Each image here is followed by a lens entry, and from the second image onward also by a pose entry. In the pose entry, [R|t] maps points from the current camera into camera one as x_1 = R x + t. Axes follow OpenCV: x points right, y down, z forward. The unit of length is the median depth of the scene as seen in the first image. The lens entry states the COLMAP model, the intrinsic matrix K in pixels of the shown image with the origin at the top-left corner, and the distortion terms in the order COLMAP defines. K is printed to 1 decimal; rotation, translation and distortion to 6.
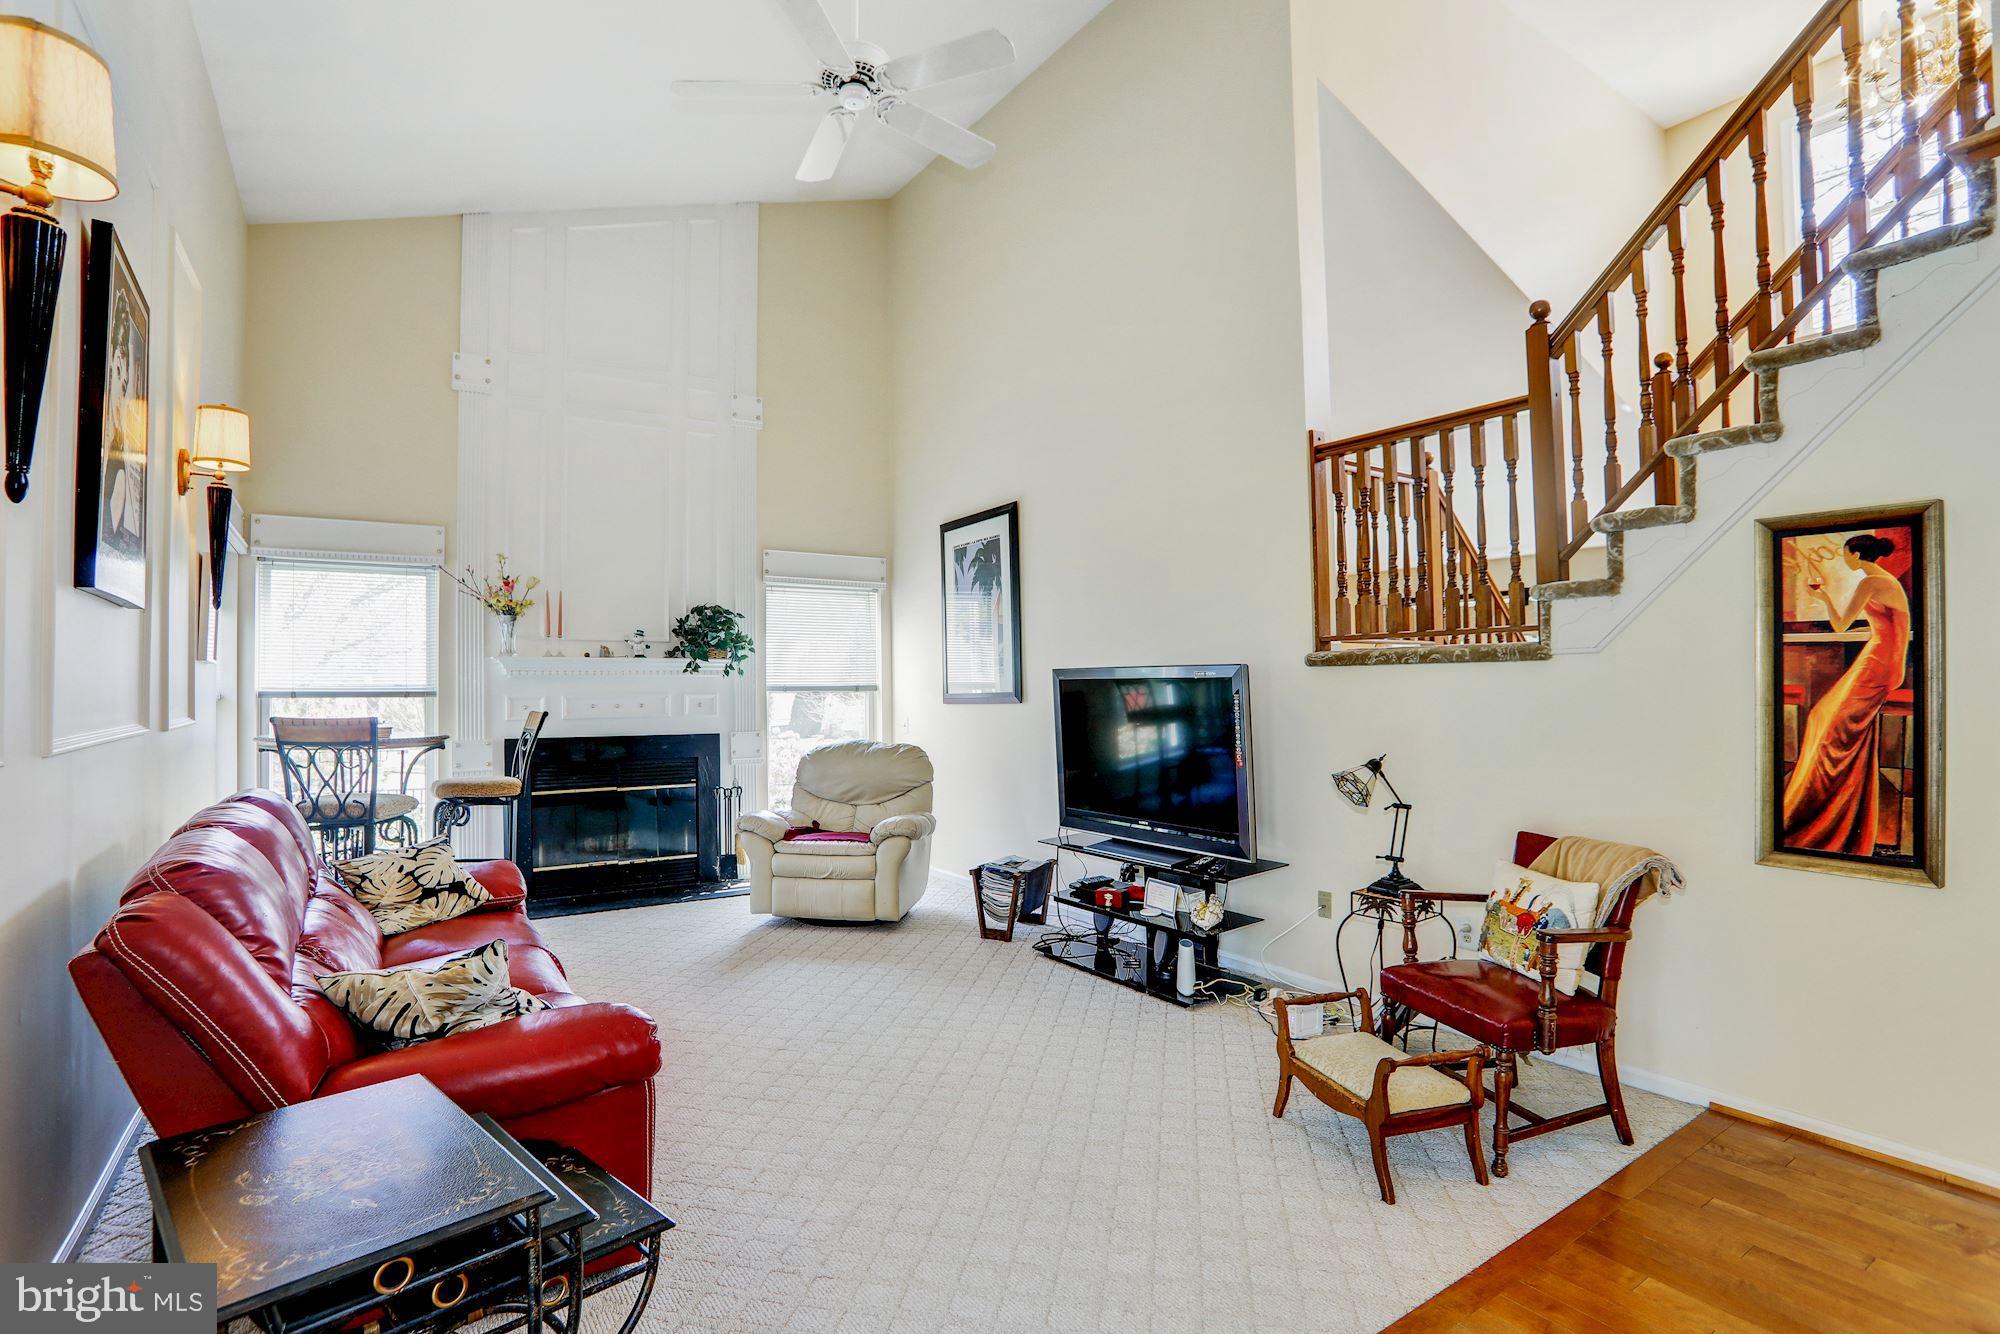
lens RADIAL K [[968.5, 0, 1006.1], [0, 968.5, 687.1], [0, 0, 1]] dist [-0.061546, 0.000754]
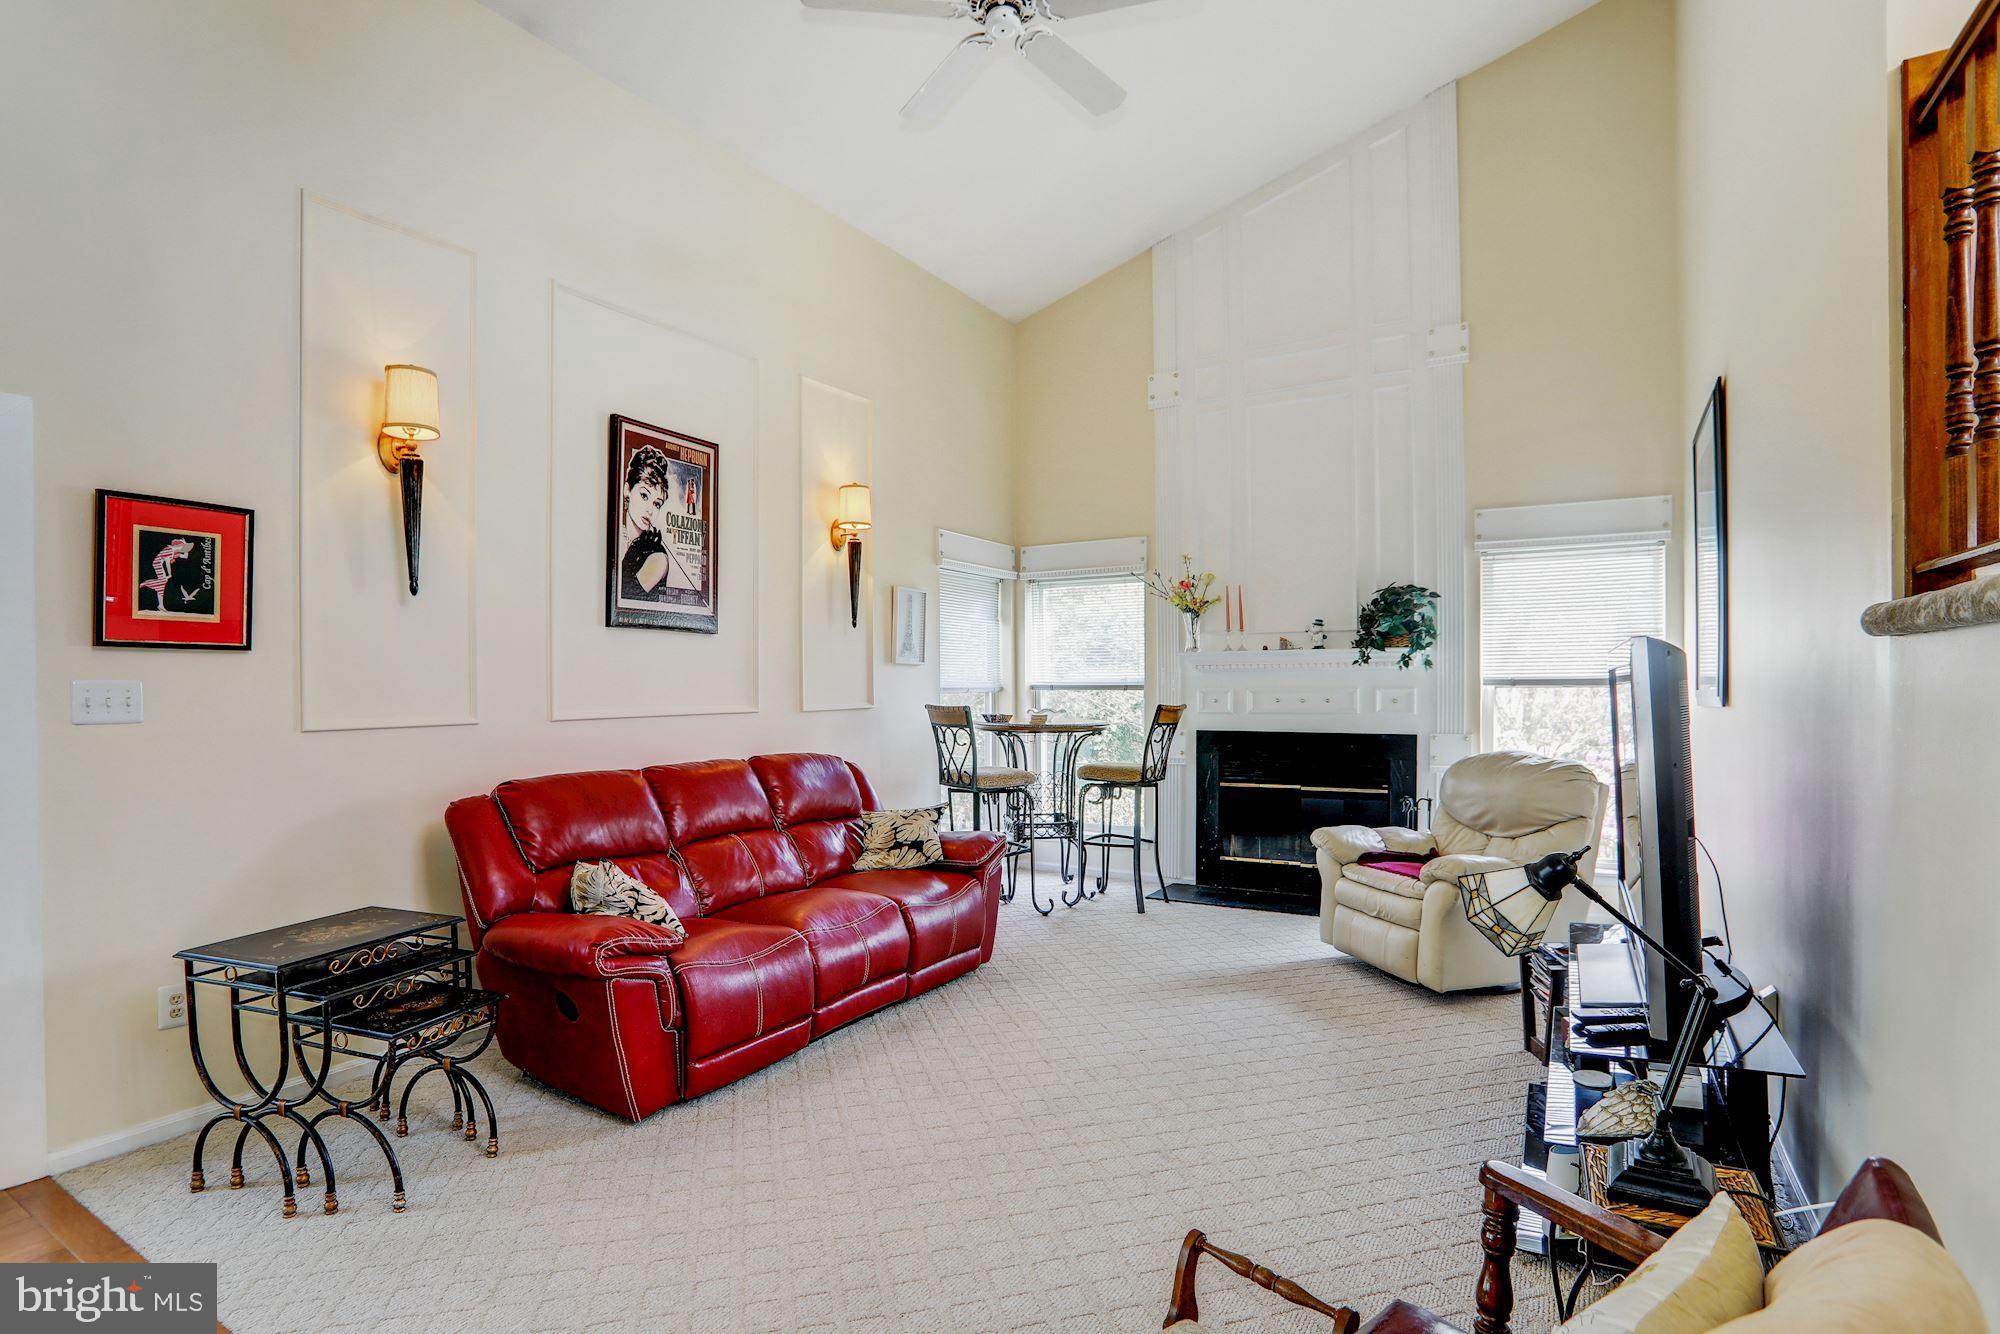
lens RADIAL K [[1008.4, 0, 1006.4], [0, 1008.4, 720.9], [0, 0, 1]] dist [-0.088035, 0.034438]
pose [[0.414927, 0.034723, -0.909192, 0.414205], [0.004370, 0.999184, 0.040154, -0.001360], [0.909844, -0.020634, 0.414437, 0.357742]]
